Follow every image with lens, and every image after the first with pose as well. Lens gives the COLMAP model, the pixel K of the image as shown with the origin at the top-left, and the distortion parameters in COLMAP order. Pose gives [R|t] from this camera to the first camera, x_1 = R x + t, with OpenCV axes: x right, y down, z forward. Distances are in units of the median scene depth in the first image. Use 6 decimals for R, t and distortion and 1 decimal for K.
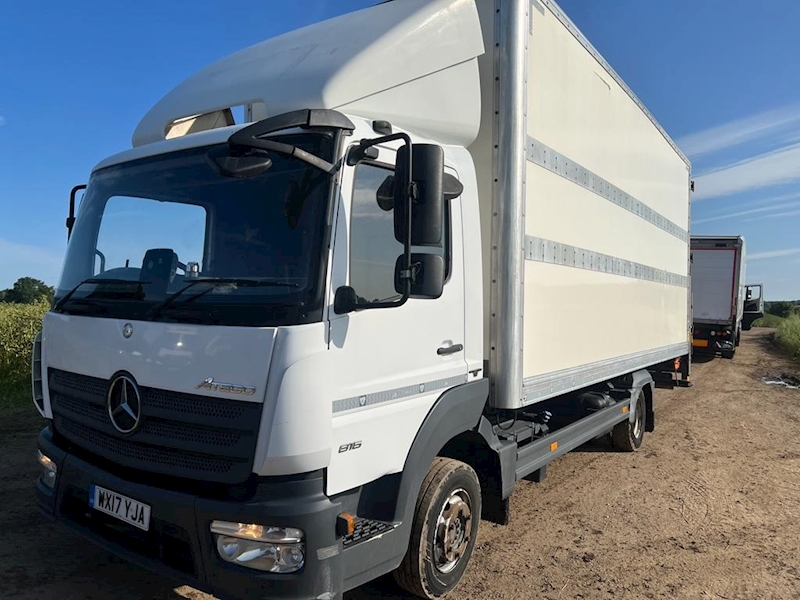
lens RADIAL K [[596.9, 0, 402.1], [0, 596.9, 302.5], [0, 0, 1]] dist [0.043069, -0.056068]
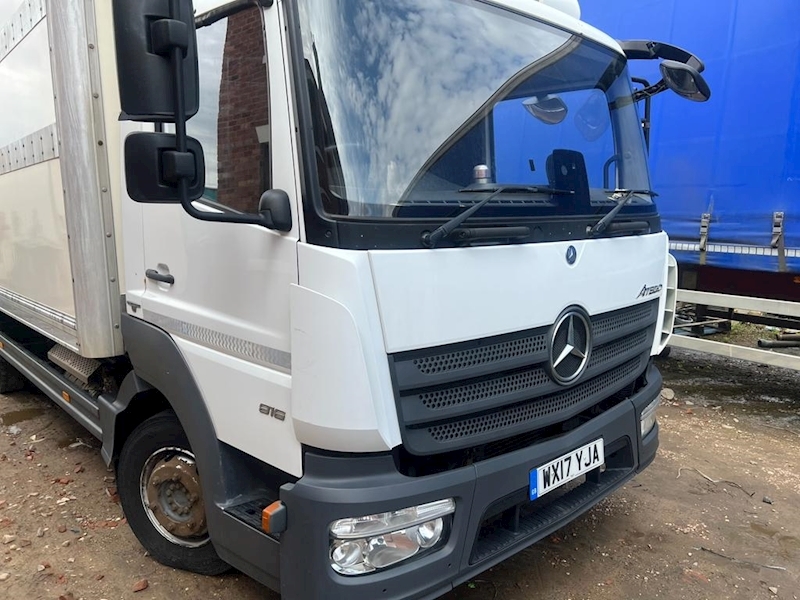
lens RADIAL K [[596.9, 0, 400.9], [0, 596.9, 300.0], [0, 0, 1]] dist [0.043069, -0.056068]
pose [[0.216495, -0.166671, 0.961952, -1.286210], [0.000476, 0.985338, 0.170615, -0.029435], [-0.976284, -0.036479, 0.213400, 1.064927]]
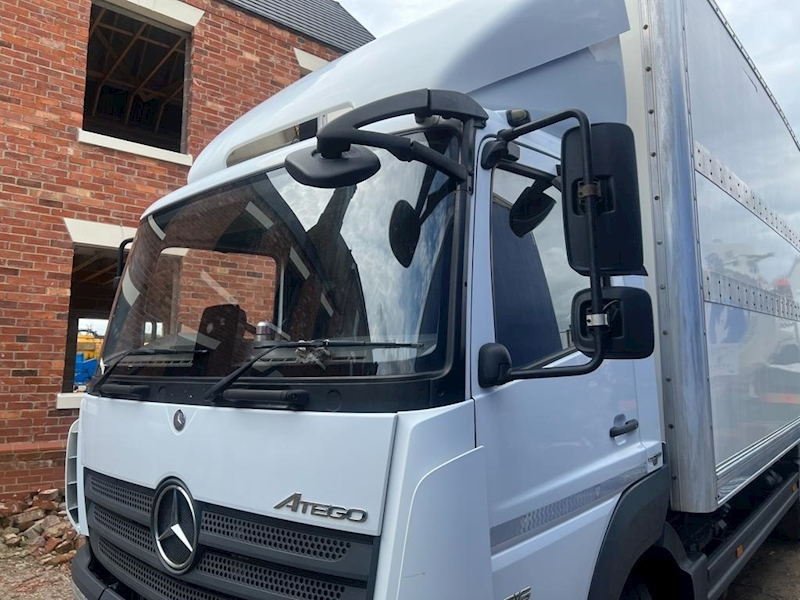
lens RADIAL K [[596.9, 0, 400.0], [0, 596.9, 297.0], [0, 0, 1]] dist [0.043069, -0.056068]
pose [[0.994253, -0.052193, -0.093474, -0.119122], [0.041801, 0.993066, -0.109878, -0.009967], [0.098561, 0.105339, 0.989540, 0.299285]]
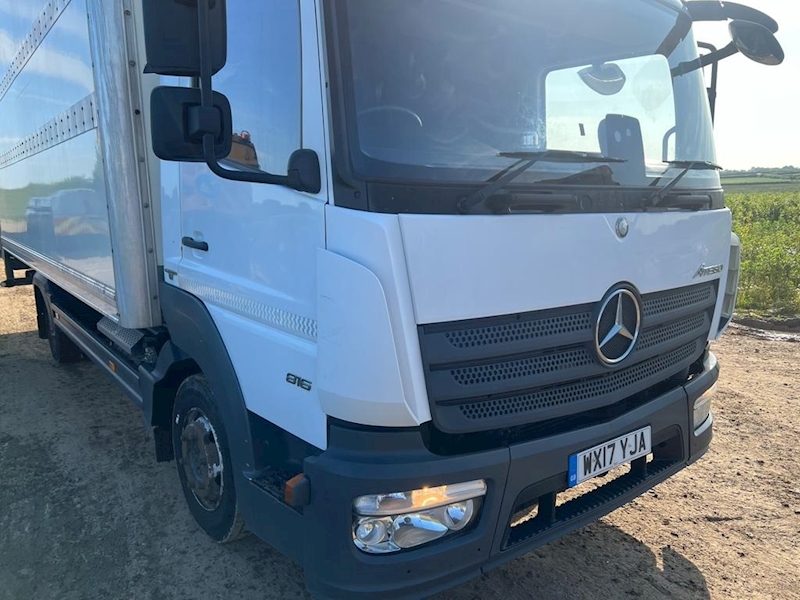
lens RADIAL K [[596.9, 0, 410.9], [0, 596.9, 301.7], [0, 0, 1]] dist [0.043069, -0.056068]
pose [[0.289883, -0.184450, 0.939120, -1.250621], [-0.011230, 0.980530, 0.196049, -0.005594], [-0.956996, -0.067378, 0.282168, 1.050684]]
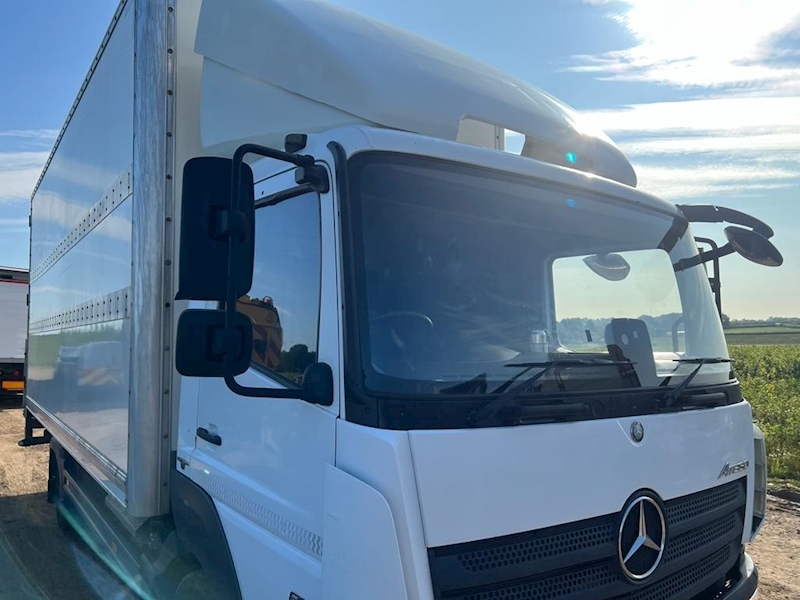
lens RADIAL K [[596.9, 0, 399.4], [0, 596.9, 297.9], [0, 0, 1]] dist [0.043069, -0.056068]
pose [[0.333935, 0.049674, 0.941286, -1.253375], [-0.014522, 0.998763, -0.047556, -0.075996], [-0.942484, 0.002211, 0.334243, 1.044090]]
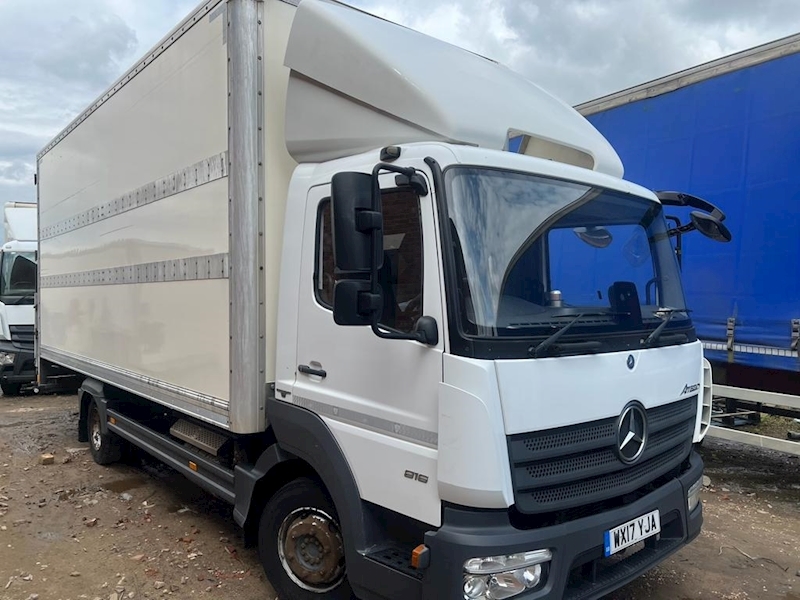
lens RADIAL K [[596.9, 0, 391.7], [0, 596.9, 300.4], [0, 0, 1]] dist [0.043069, -0.056068]
pose [[0.260159, -0.031702, 0.965045, -1.573922], [-0.011344, 0.999292, 0.035885, -0.091722], [-0.965499, -0.020283, 0.259615, 1.147899]]
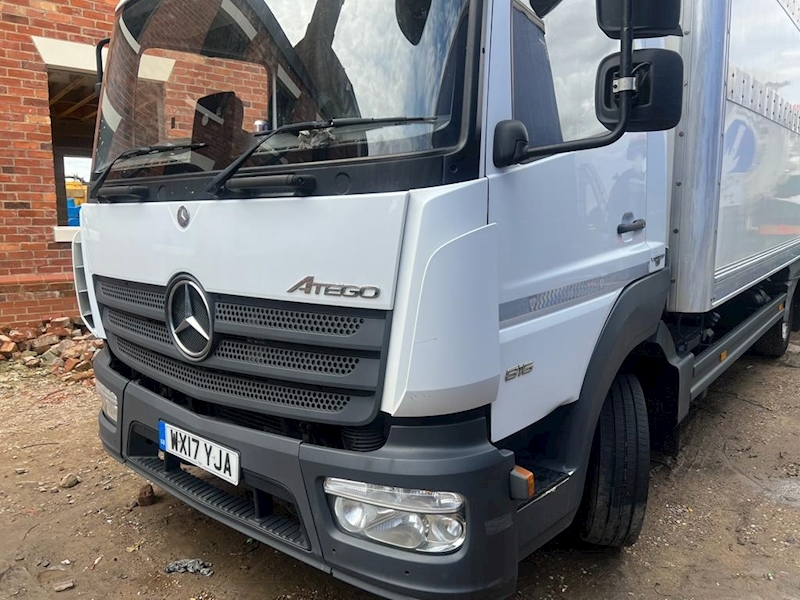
lens RADIAL K [[596.9, 0, 398.4], [0, 596.9, 306.9], [0, 0, 1]] dist [0.043069, -0.056068]
pose [[0.994676, -0.031851, -0.098002, -0.138880], [0.047032, 0.986520, 0.156736, 0.053707], [0.091689, -0.160511, 0.982766, 0.310645]]
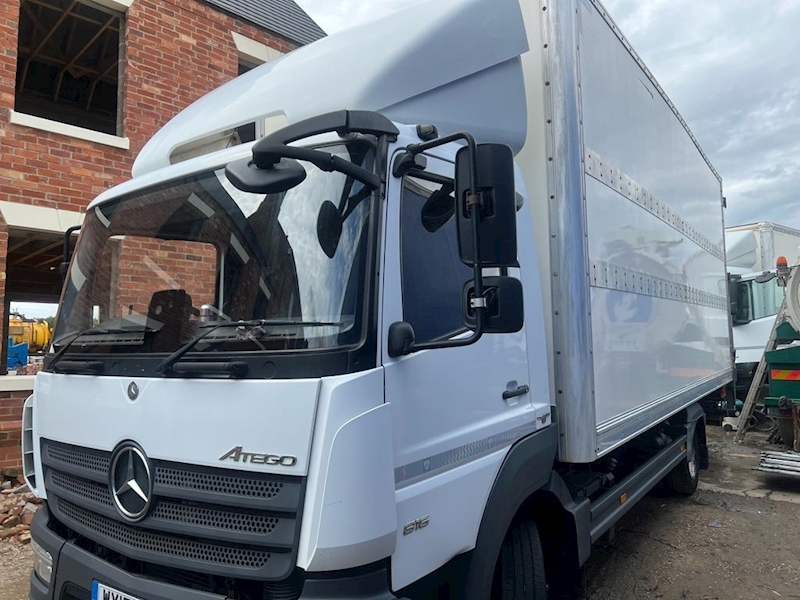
lens RADIAL K [[596.9, 0, 396.4], [0, 596.9, 303.8], [0, 0, 1]] dist [0.043069, -0.056068]
pose [[0.998670, -0.051084, -0.007007, -0.083792], [0.050525, 0.996624, -0.064719, -0.000739], [0.010289, 0.064279, 0.997879, 0.172256]]
